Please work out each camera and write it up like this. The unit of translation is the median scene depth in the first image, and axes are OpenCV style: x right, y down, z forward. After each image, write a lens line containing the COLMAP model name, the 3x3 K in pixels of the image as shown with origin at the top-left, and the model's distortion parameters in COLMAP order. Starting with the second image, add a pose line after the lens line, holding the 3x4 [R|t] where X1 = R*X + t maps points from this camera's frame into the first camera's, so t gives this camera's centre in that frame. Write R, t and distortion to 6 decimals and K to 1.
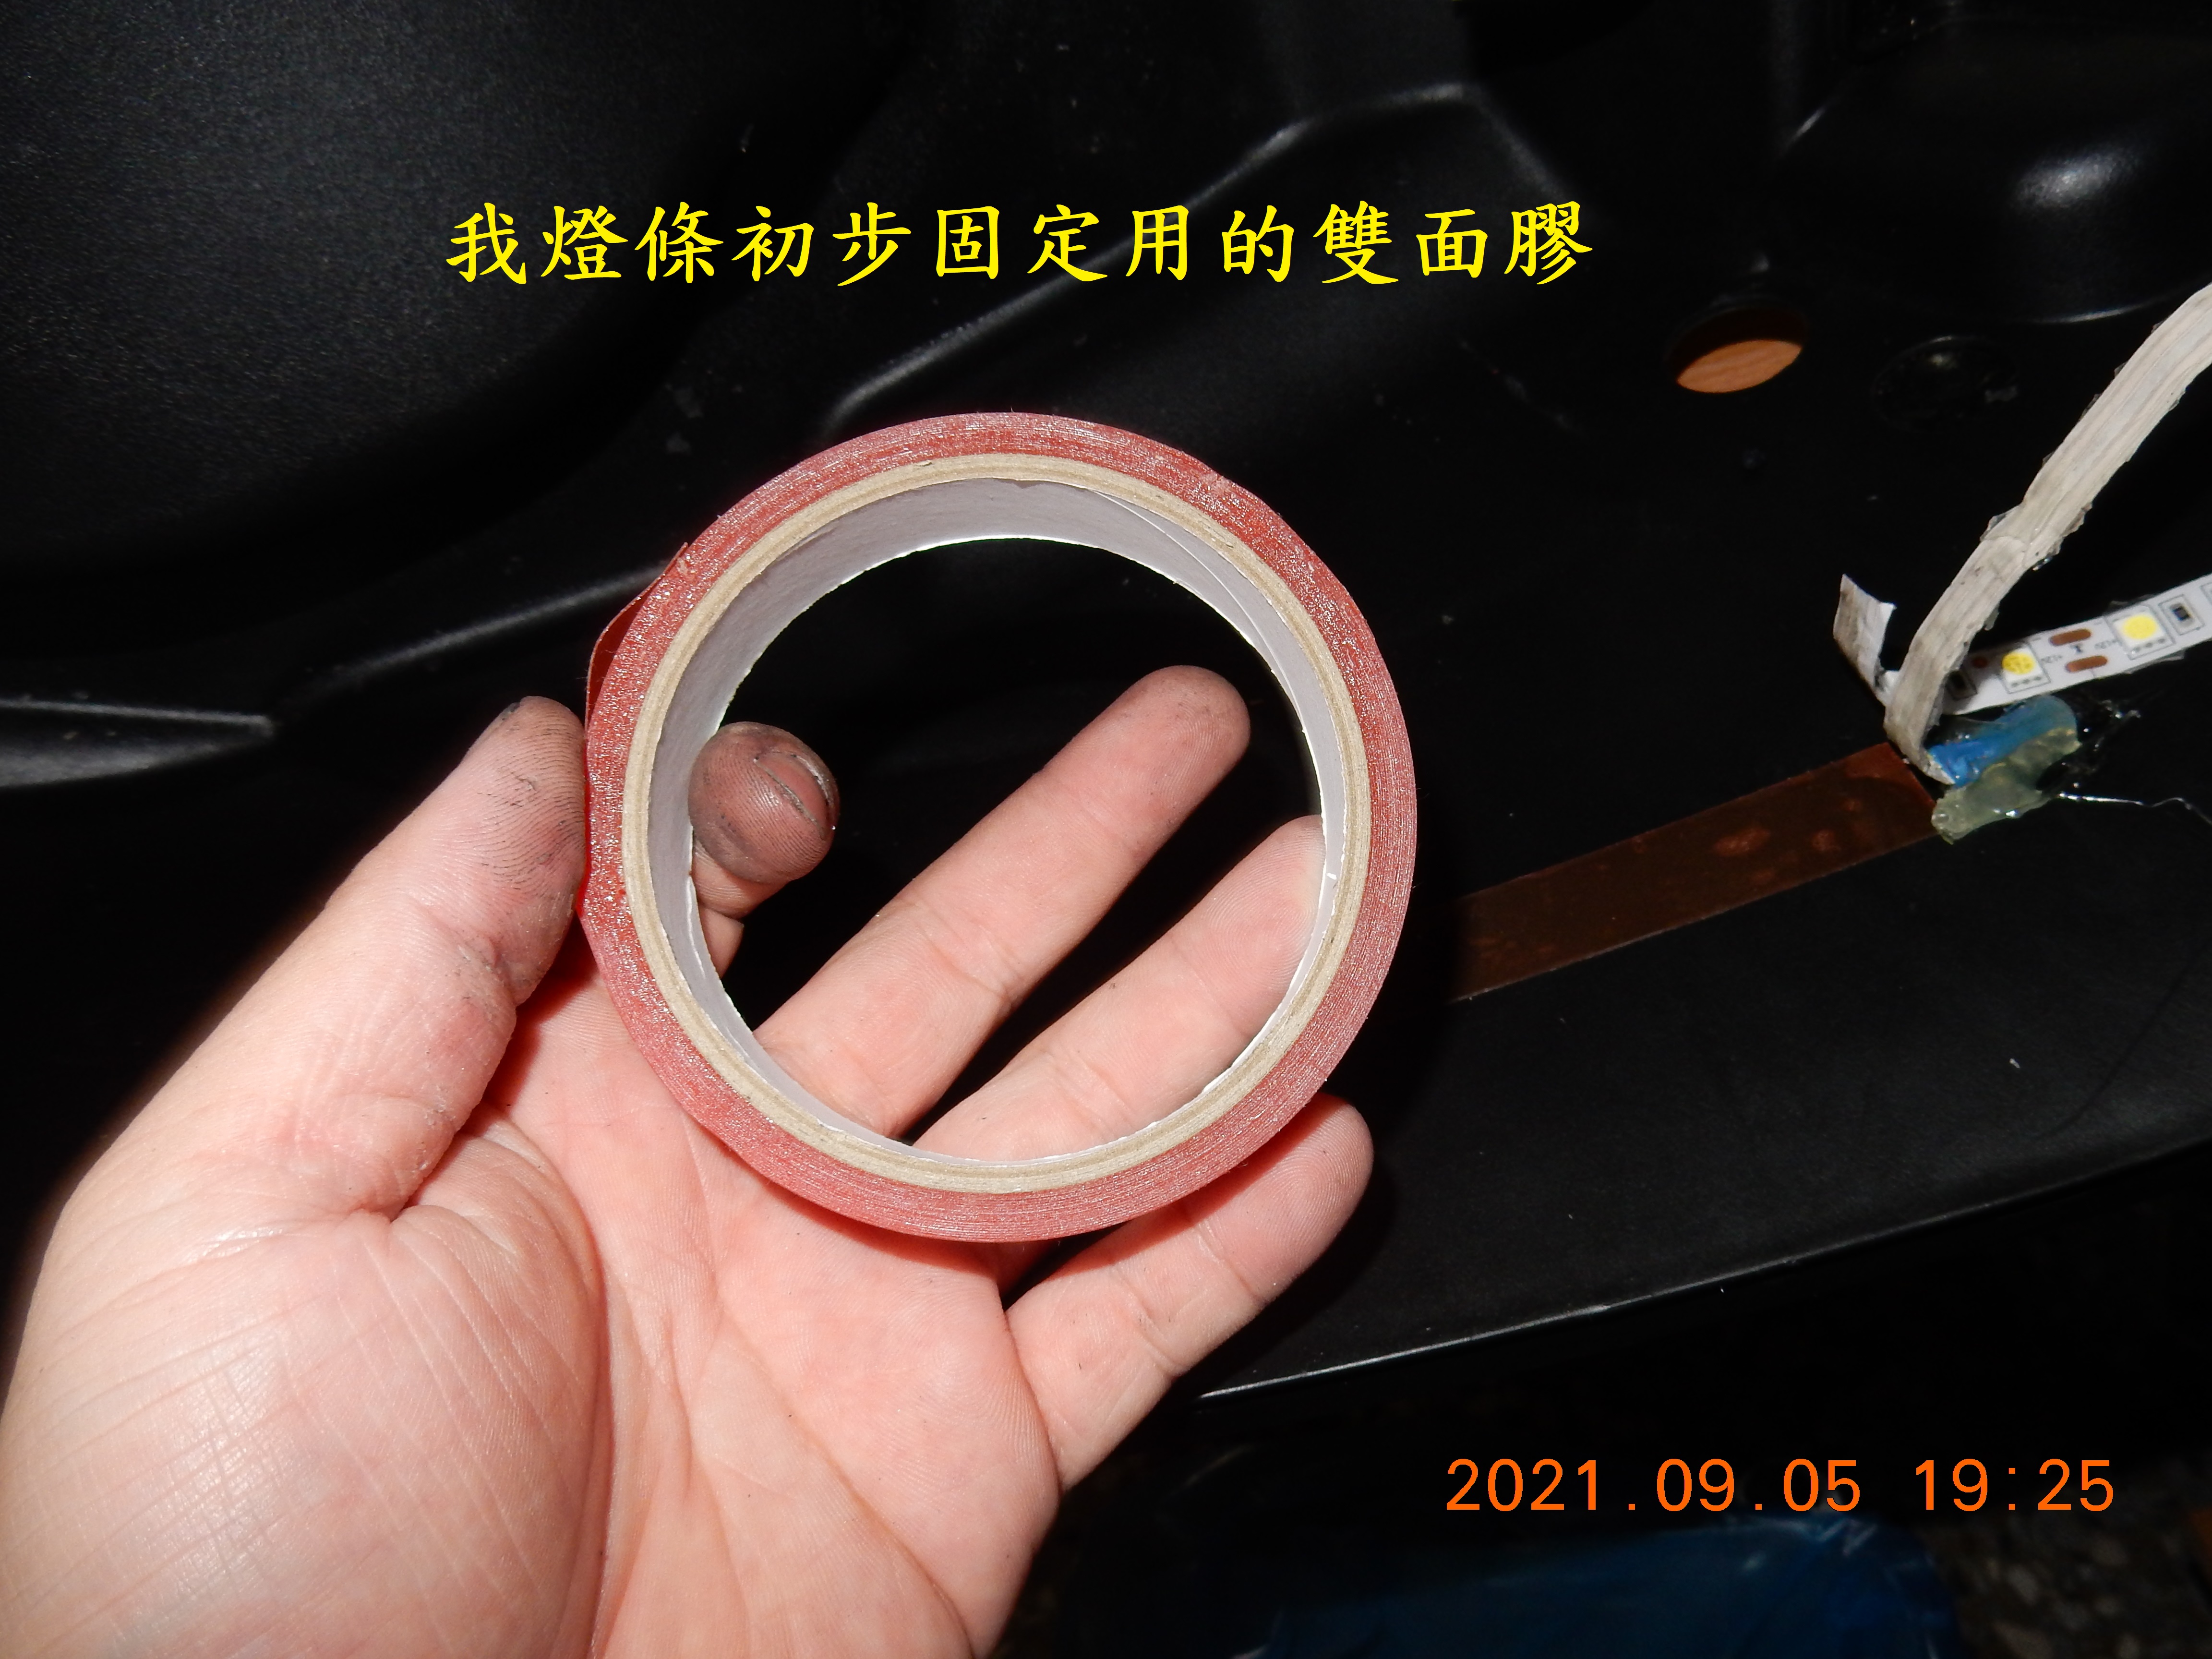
lens RADIAL K [[1612.8, 0, 1099.1], [0, 1612.8, 793.2], [0, 0, 1]] dist [-0.001473, 0.001786]
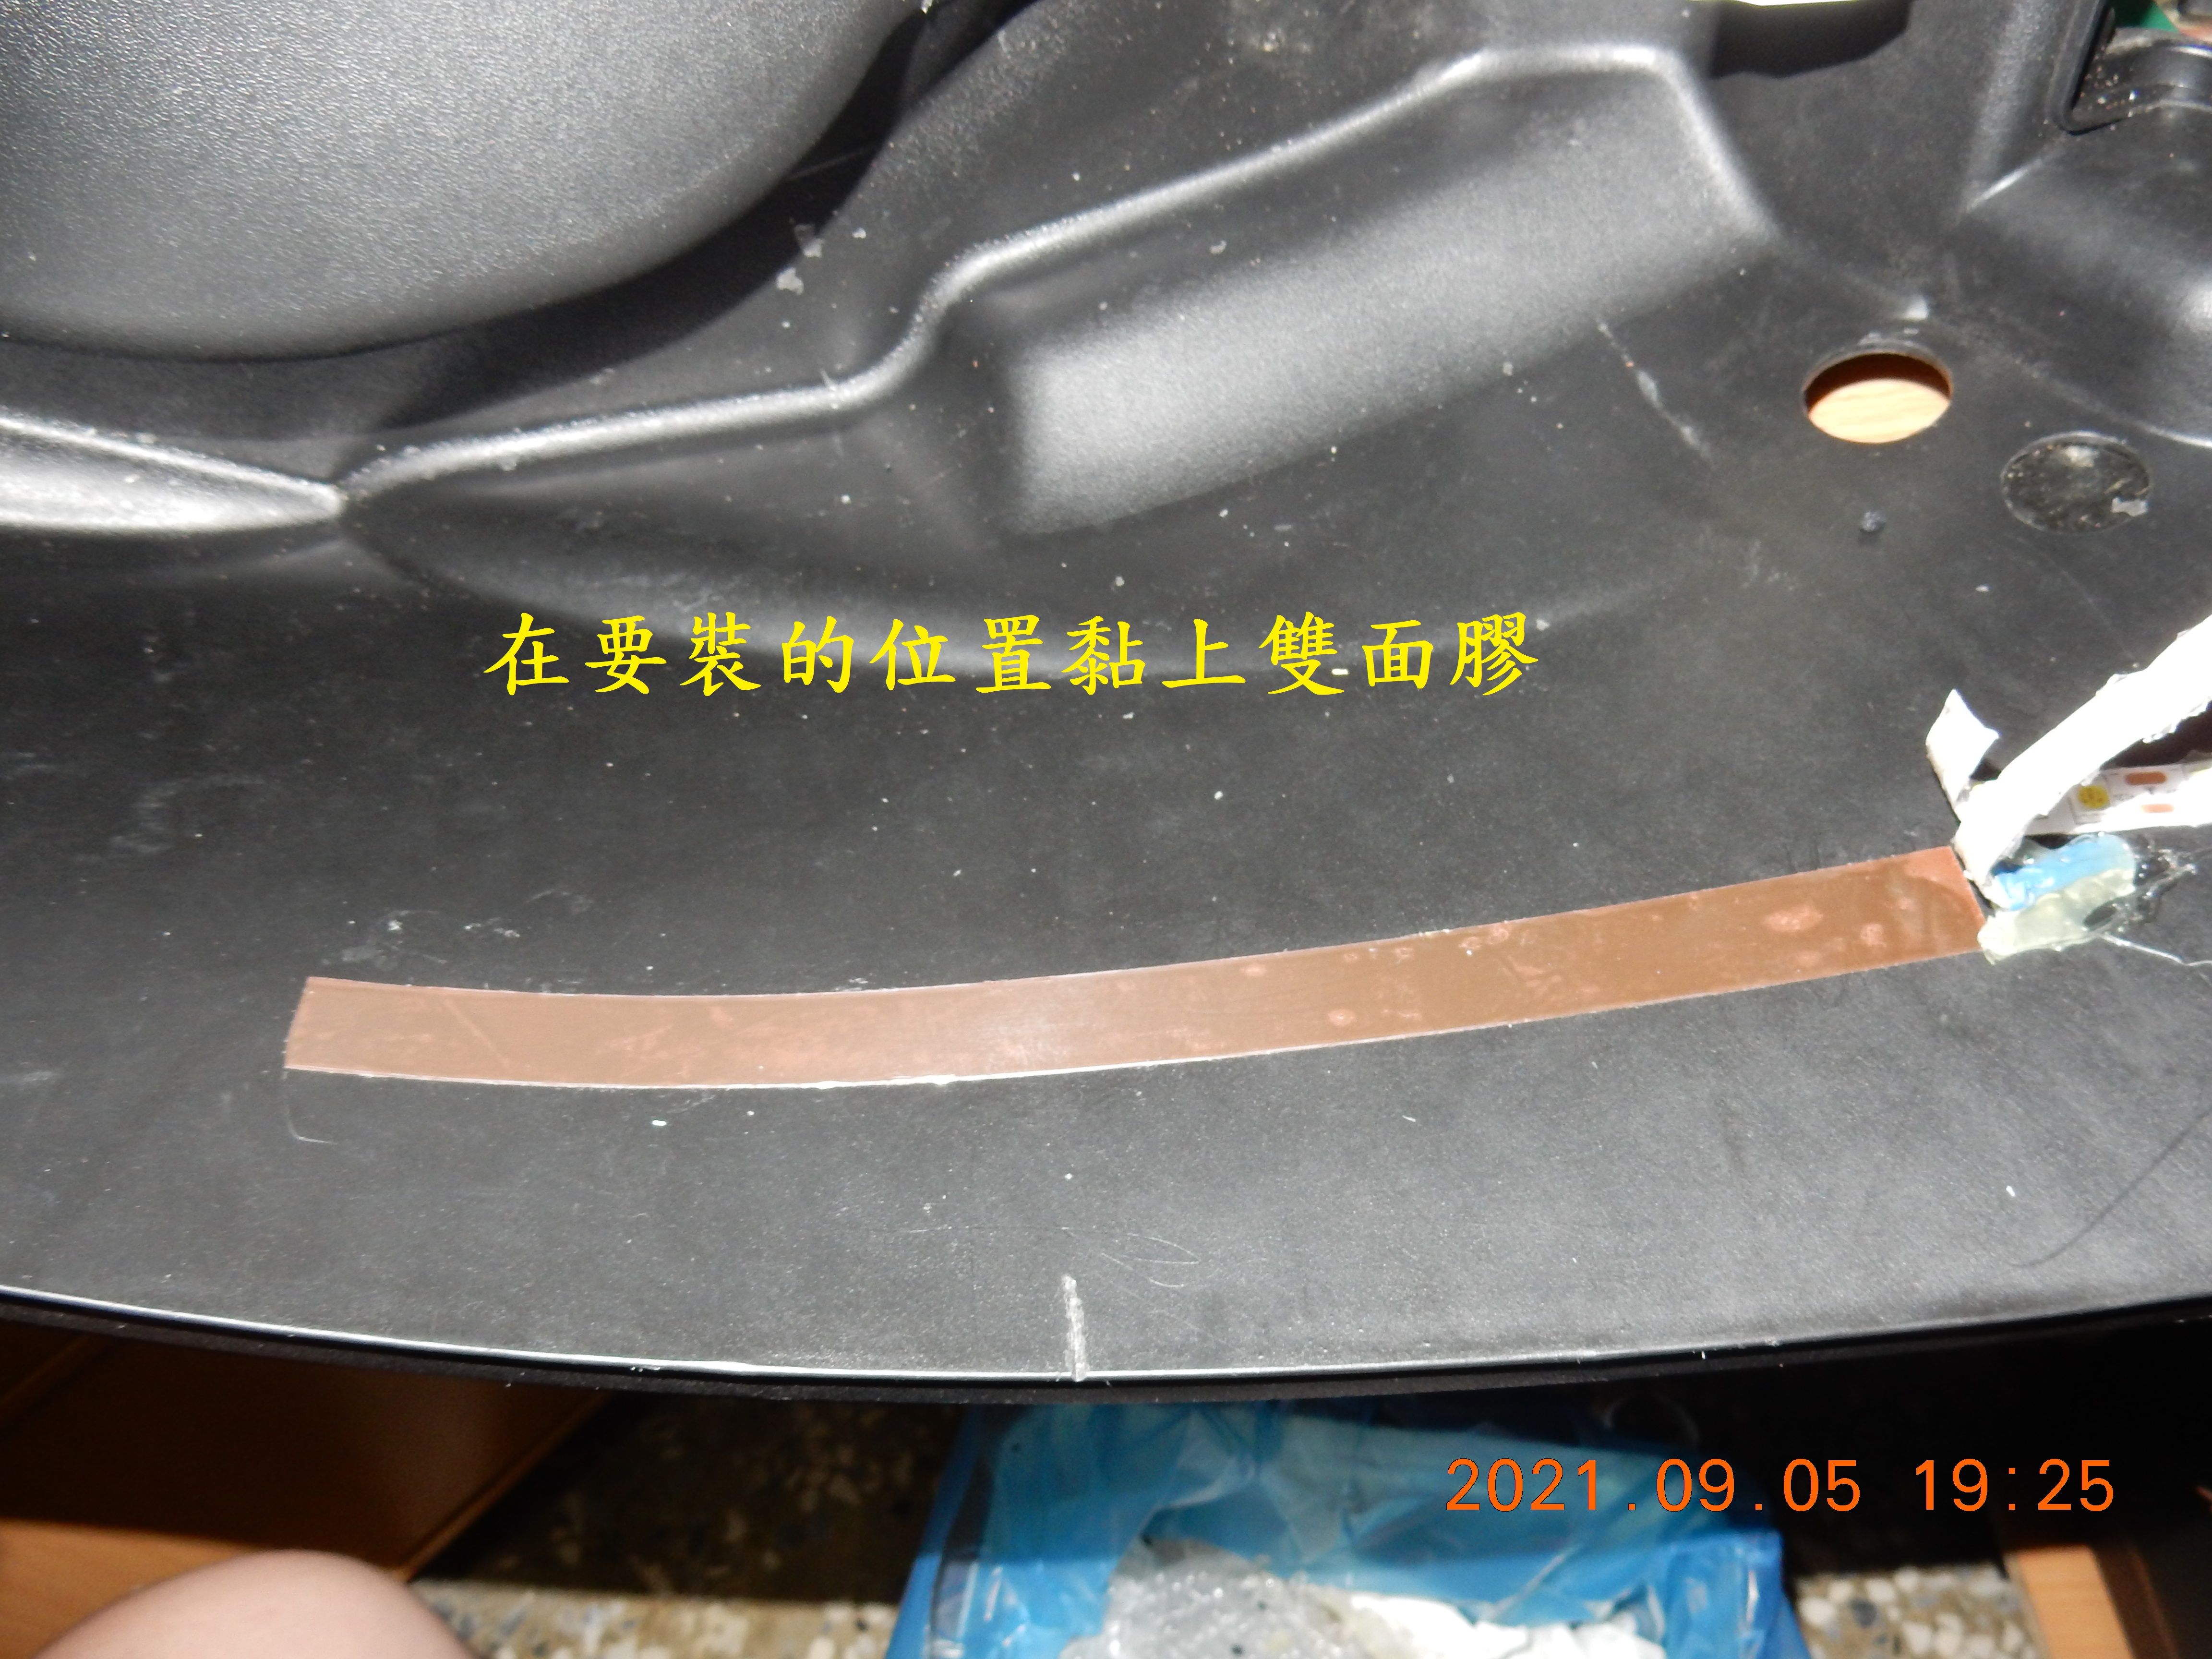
lens RADIAL K [[1623.0, 0, 1101.1], [0, 1623.0, 784.9], [0, 0, 1]] dist [0.002883, -0.006851]
pose [[0.984716, 0.168354, 0.044616, -0.103214], [-0.172685, 0.977096, 0.124350, -0.109847], [-0.022659, -0.130154, 0.991235, -0.012609]]
